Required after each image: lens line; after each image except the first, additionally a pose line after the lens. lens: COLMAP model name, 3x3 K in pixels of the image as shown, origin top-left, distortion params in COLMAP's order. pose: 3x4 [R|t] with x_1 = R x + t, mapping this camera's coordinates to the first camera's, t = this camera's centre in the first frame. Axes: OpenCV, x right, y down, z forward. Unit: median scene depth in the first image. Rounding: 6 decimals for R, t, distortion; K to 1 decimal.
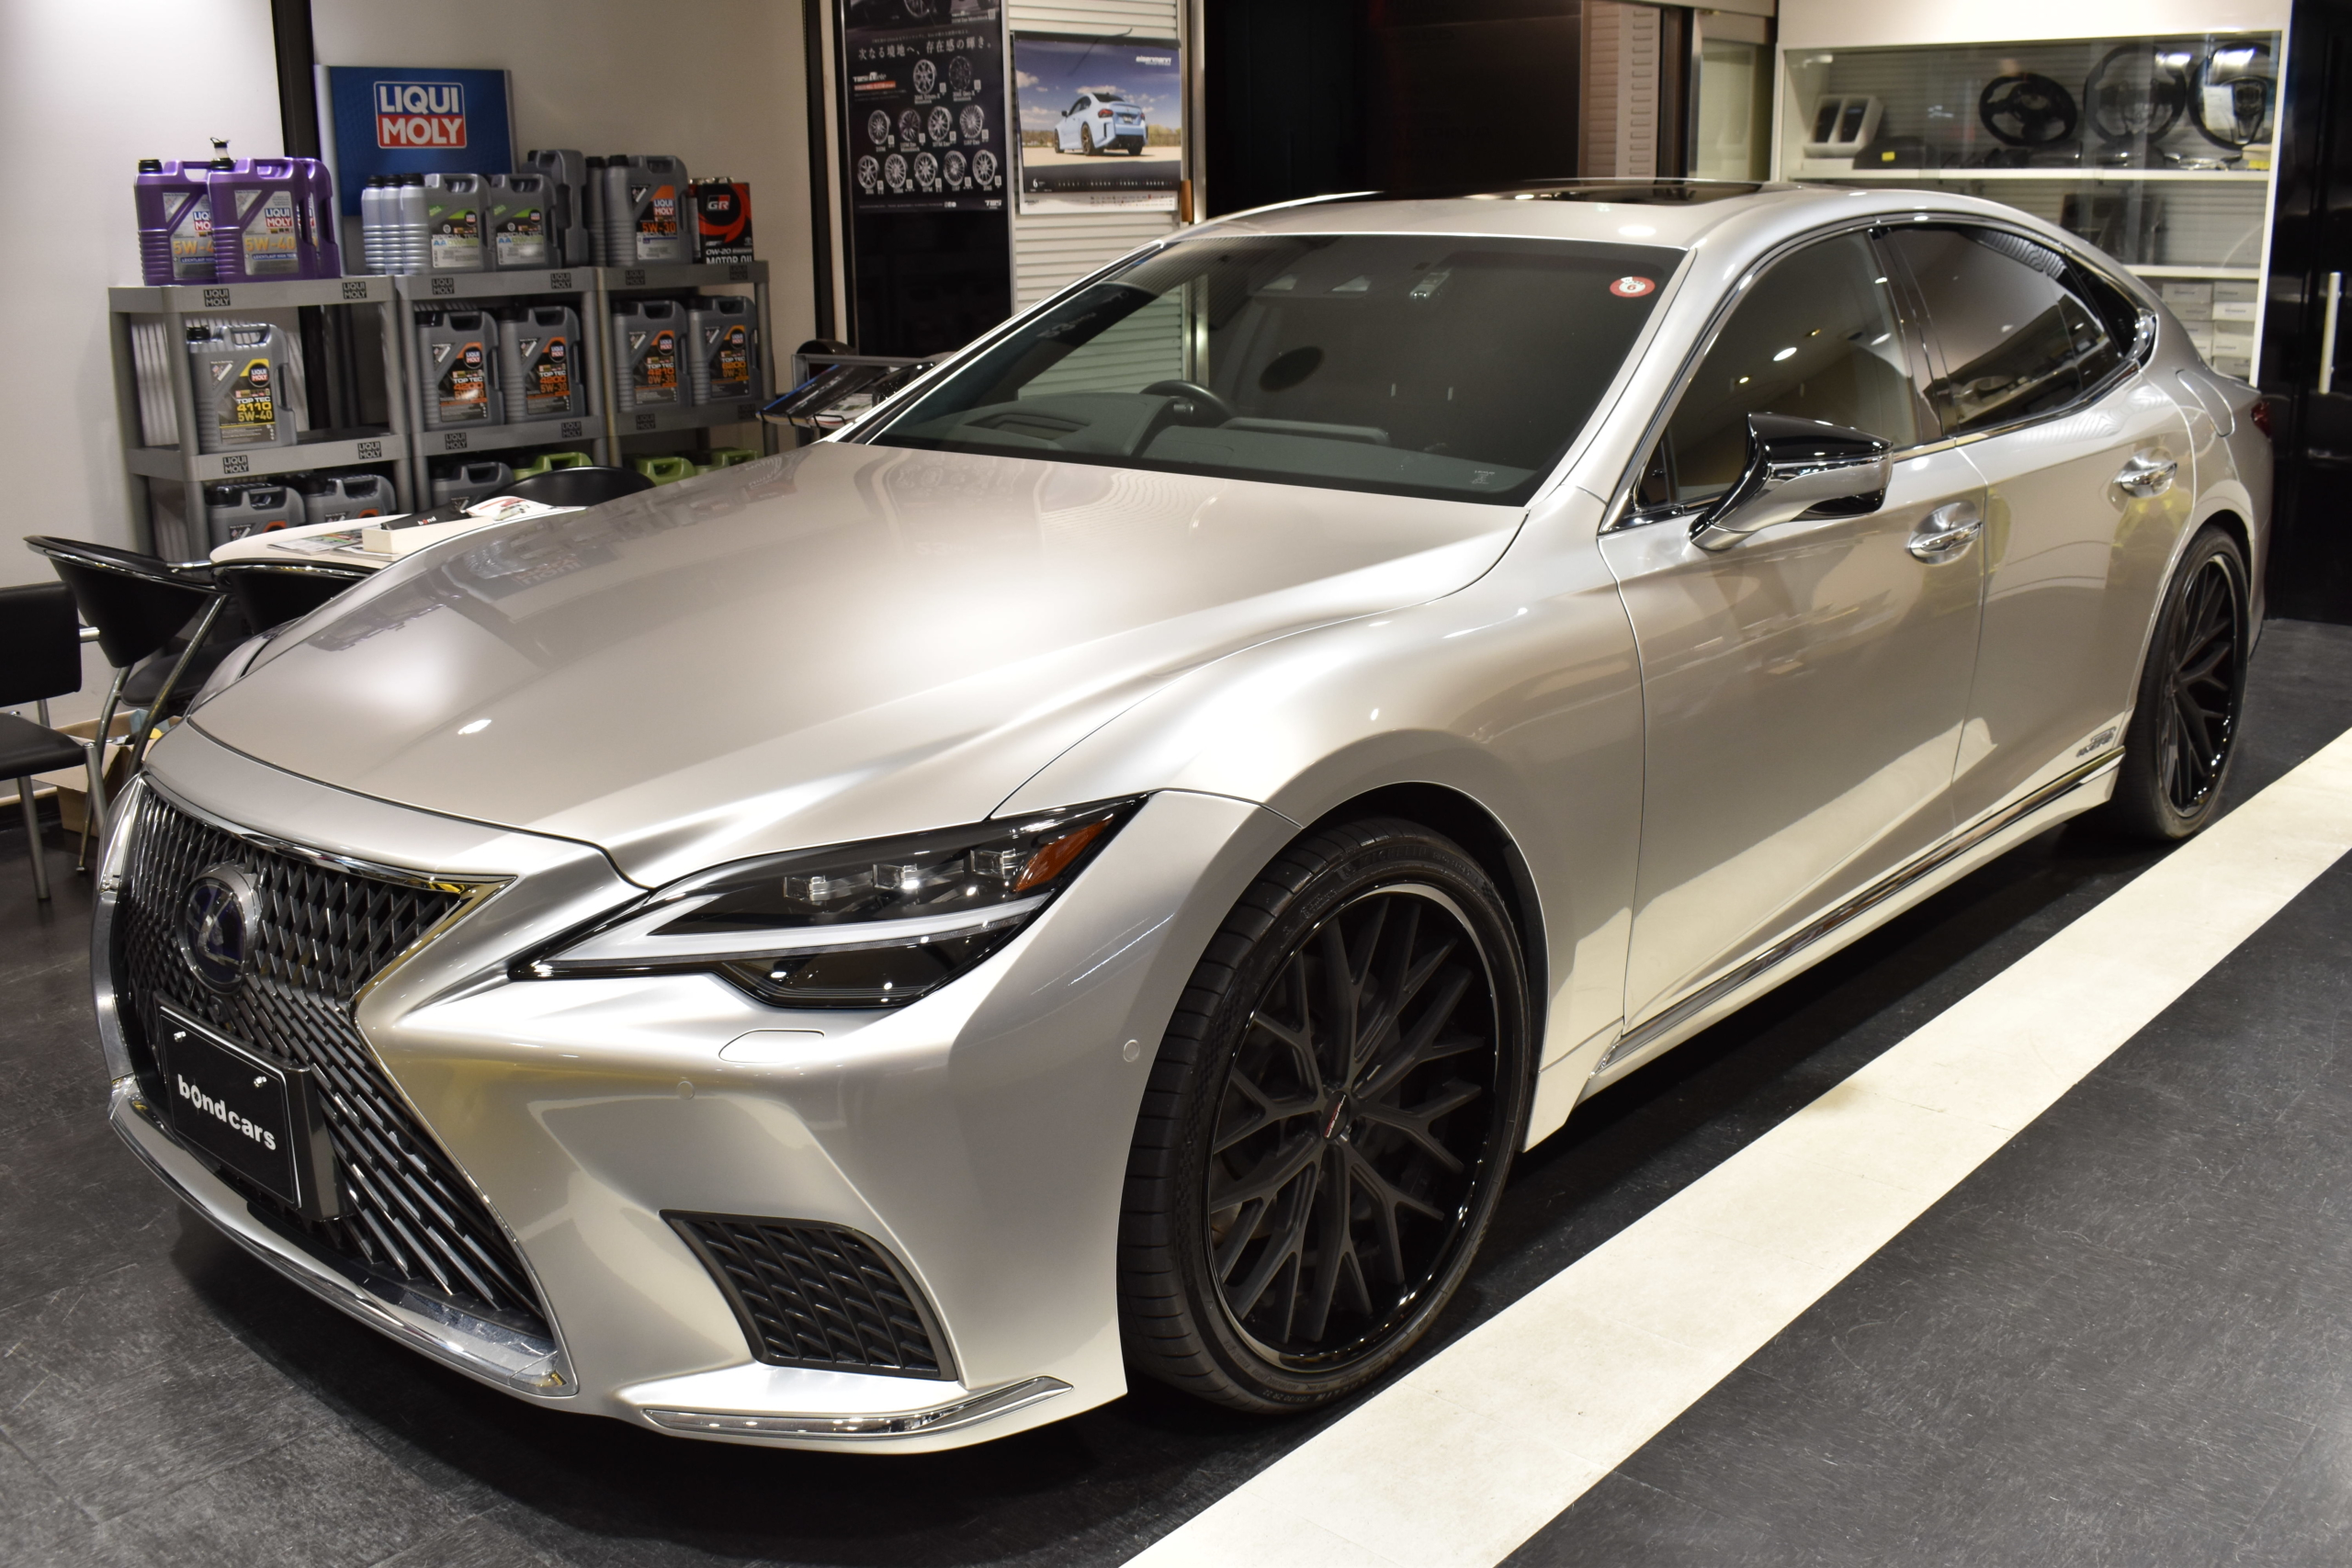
lens RADIAL K [[2238.3, 0, 1176.0], [0, 2238.3, 784.0], [0, 0, 1]] dist [-0.063907, 0.008153]
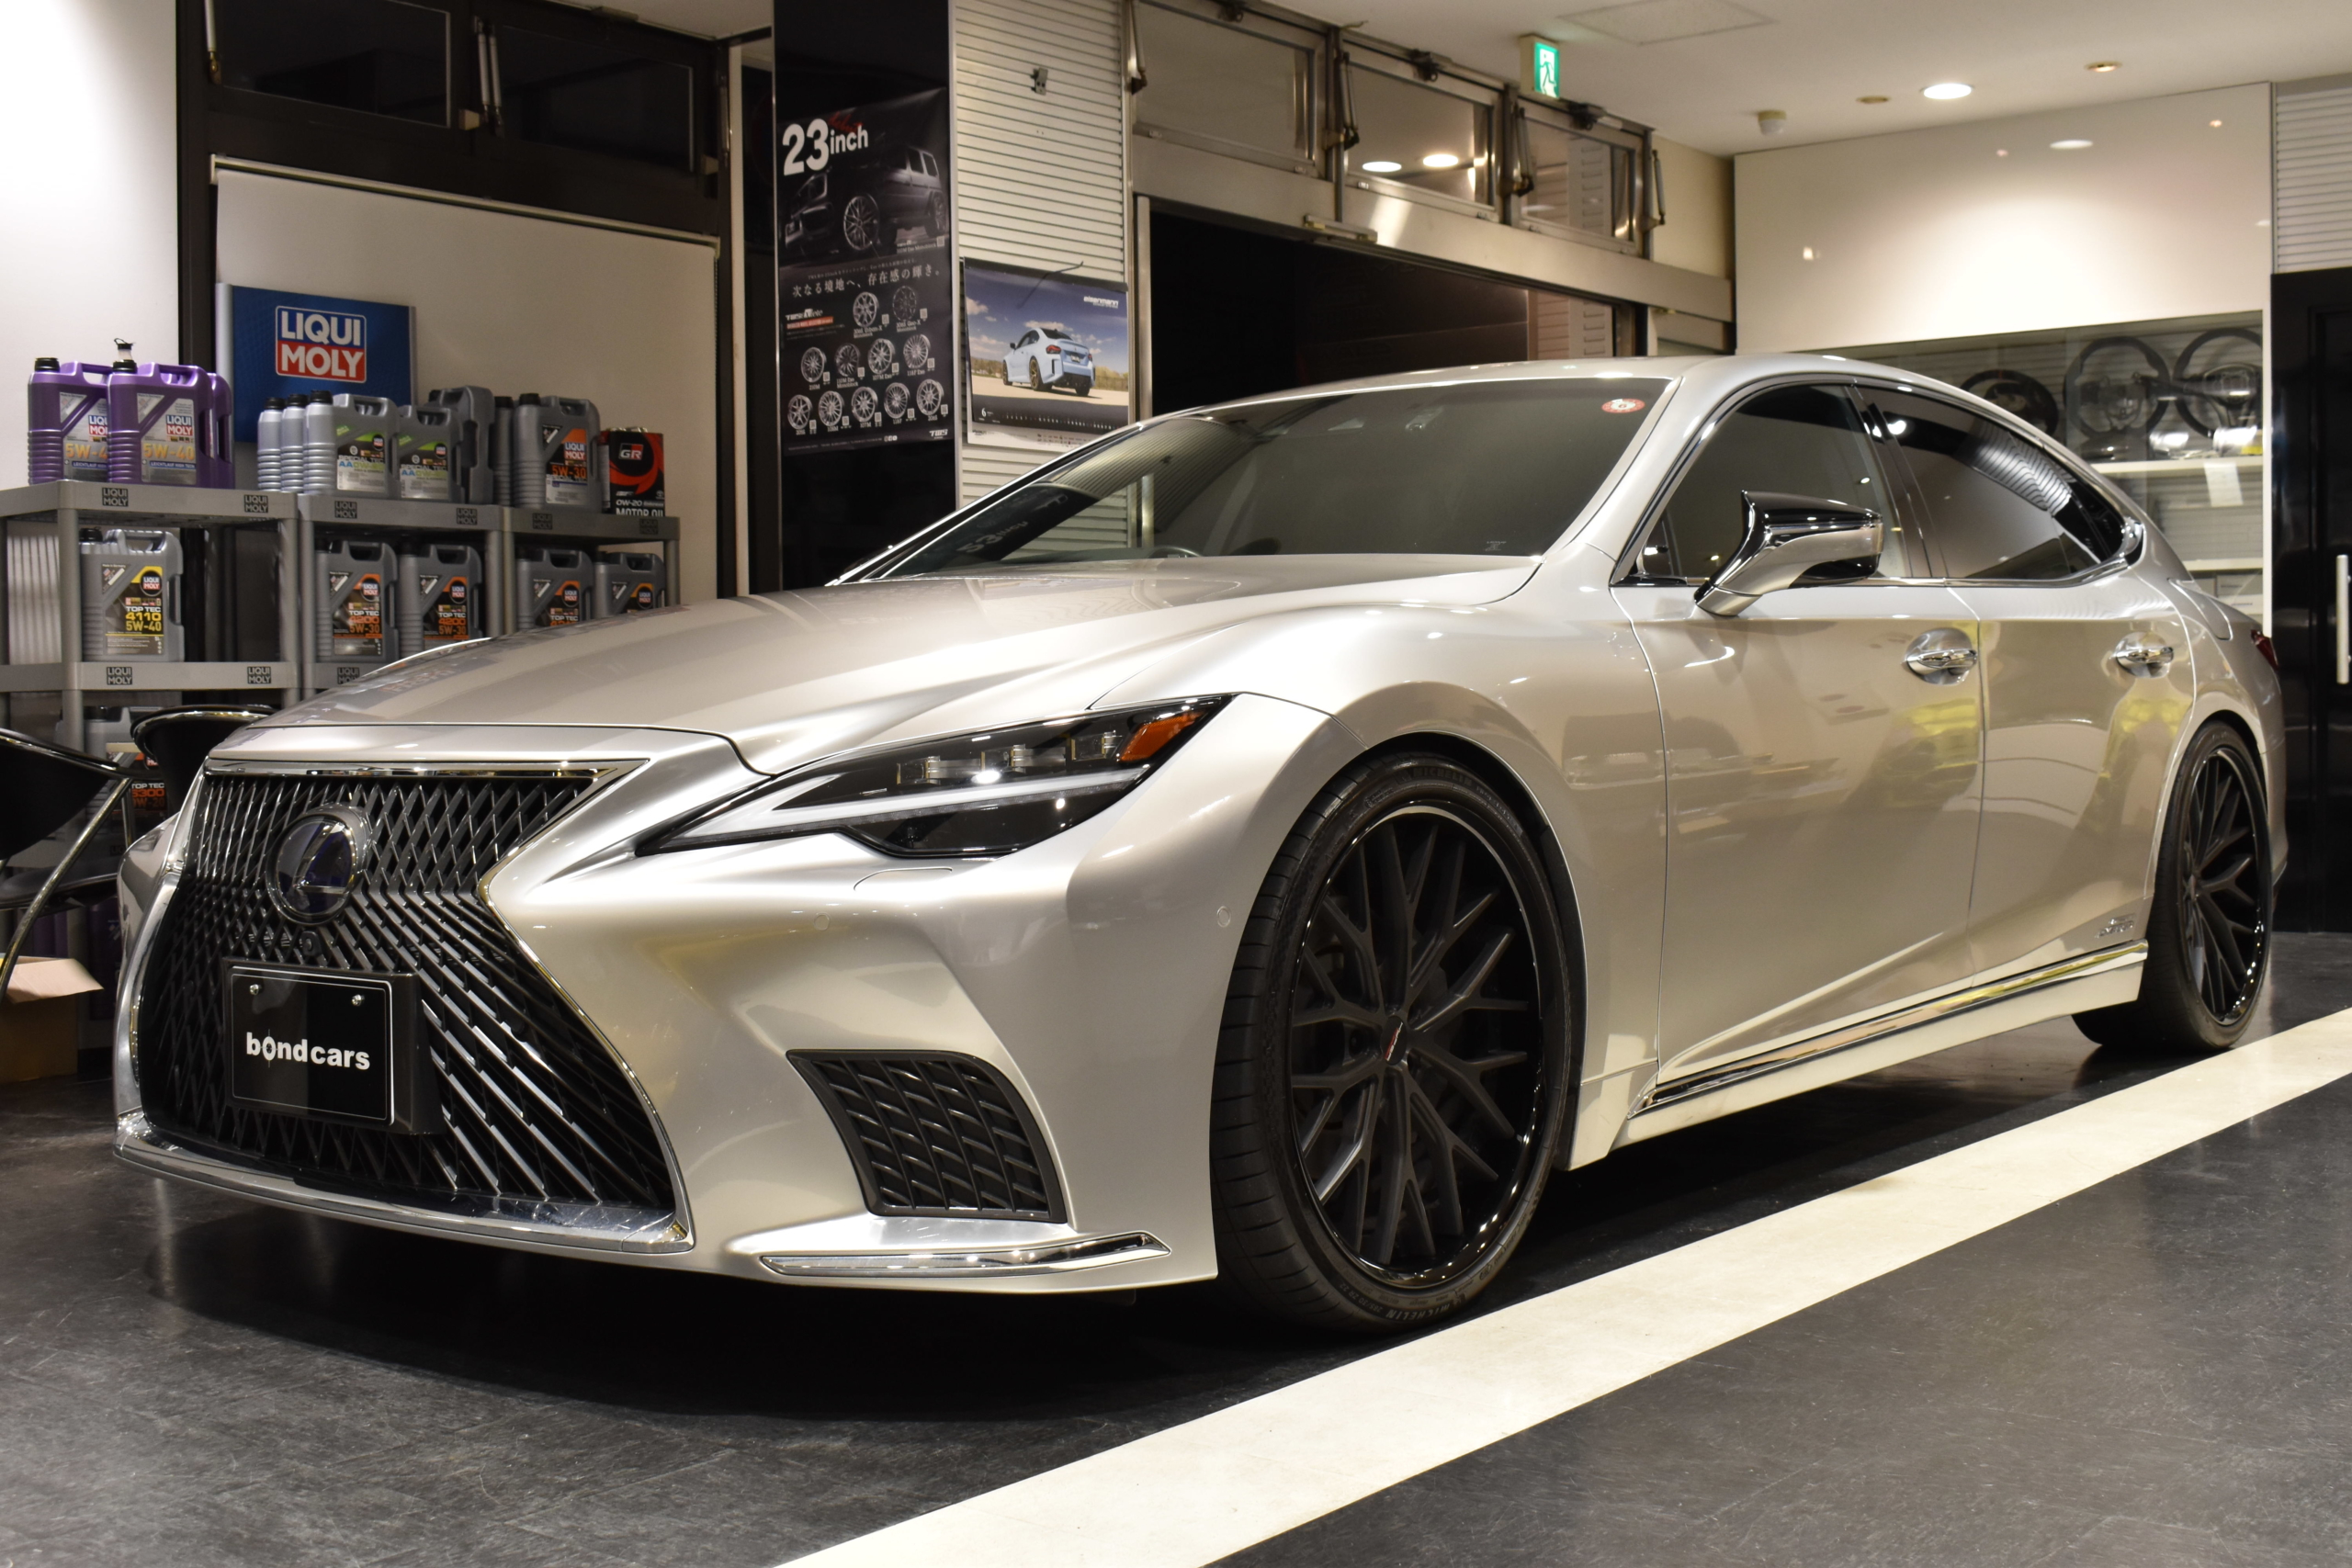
lens RADIAL K [[2793.6, 0, 1176.0], [0, 2793.6, 784.0], [0, 0, 1]] dist [-0.016978, -0.027551]
pose [[0.998203, -0.000007, 0.059915, -0.051831], [0.013651, 0.973723, -0.227325, 0.158135], [-0.058339, 0.227734, 0.971974, -0.133982]]
